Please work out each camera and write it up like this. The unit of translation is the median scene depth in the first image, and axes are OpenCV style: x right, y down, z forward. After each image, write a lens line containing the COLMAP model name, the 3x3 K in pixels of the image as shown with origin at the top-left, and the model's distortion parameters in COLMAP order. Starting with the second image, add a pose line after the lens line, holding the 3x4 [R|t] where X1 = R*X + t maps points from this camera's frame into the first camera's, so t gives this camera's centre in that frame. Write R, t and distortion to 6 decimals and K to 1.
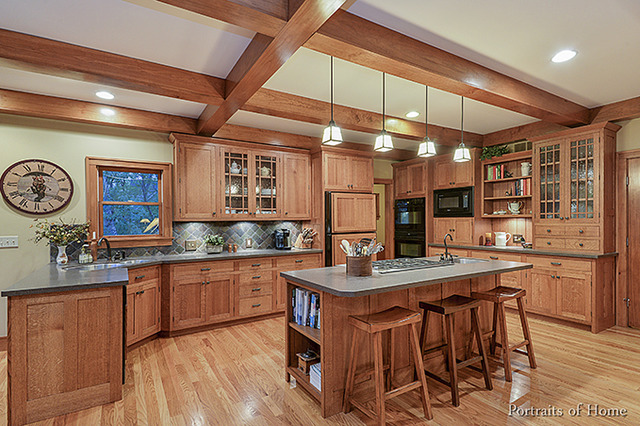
lens RADIAL K [[310.2, 0, 316.9], [0, 310.2, 222.3], [0, 0, 1]] dist [0.002099, 0.000032]
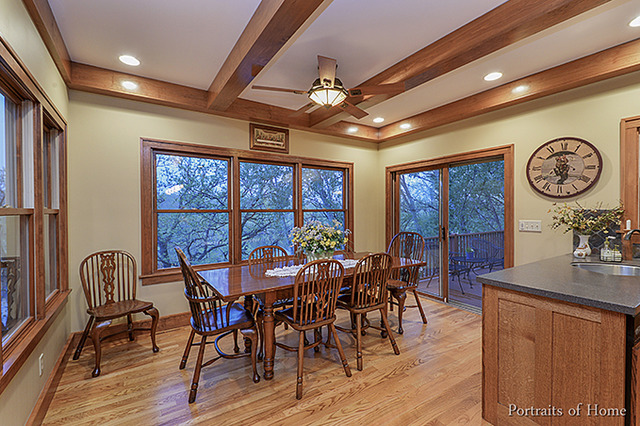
lens RADIAL K [[288.3, 0, 322.2], [0, 288.3, 213.3], [0, 0, 1]] dist [-0.001829, -0.000874]
pose [[0.026473, 0.021030, -0.999428, -0.065164], [-0.001012, 0.999779, 0.021010, 0.002236], [0.999649, 0.000456, 0.026489, 0.264794]]
